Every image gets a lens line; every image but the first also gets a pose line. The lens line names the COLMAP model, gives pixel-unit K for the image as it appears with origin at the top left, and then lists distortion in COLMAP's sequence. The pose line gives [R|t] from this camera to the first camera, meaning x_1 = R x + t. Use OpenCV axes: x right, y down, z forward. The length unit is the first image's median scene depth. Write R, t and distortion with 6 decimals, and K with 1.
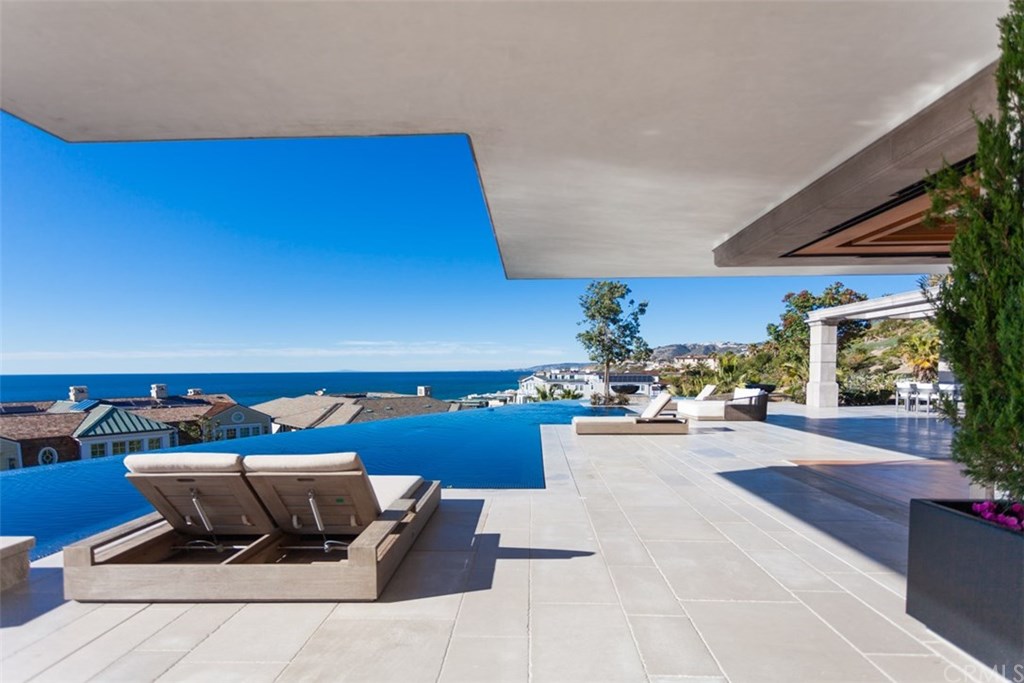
lens RADIAL K [[489.4, 0, 532.3], [0, 489.4, 387.4], [0, 0, 1]] dist [0.021094, -0.003396]
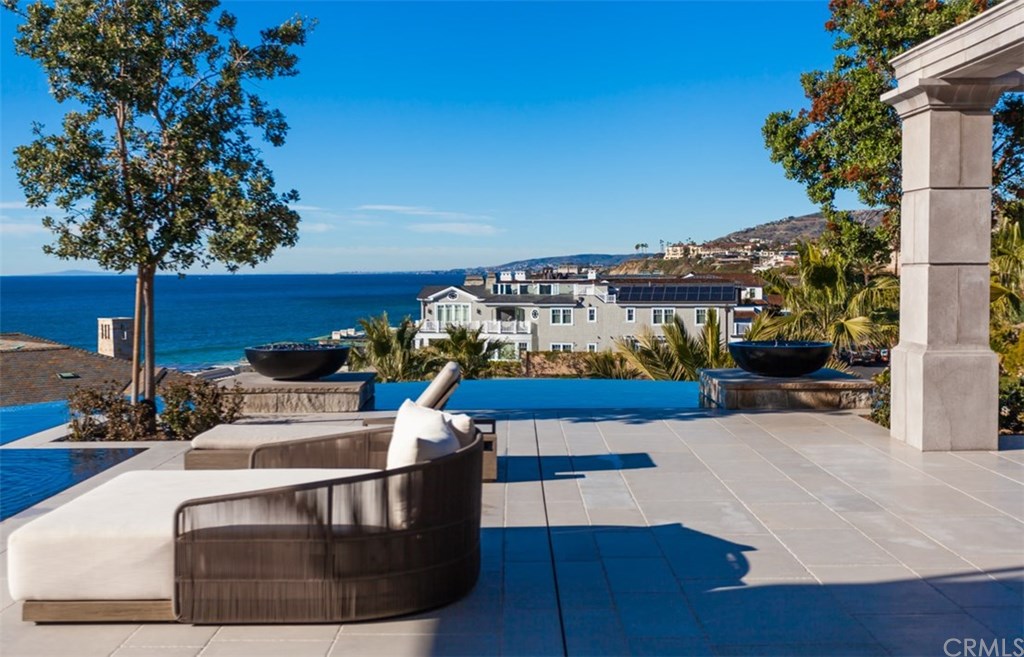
lens RADIAL K [[1154.0, 0, 517.8], [0, 1154.0, 328.2], [0, 0, 1]] dist [-0.028684, 0.000000]
pose [[0.999375, -0.003380, 0.035191, 0.346610], [0.002913, 0.999907, 0.013322, -0.026405], [-0.035232, -0.013211, 0.999292, 0.424850]]
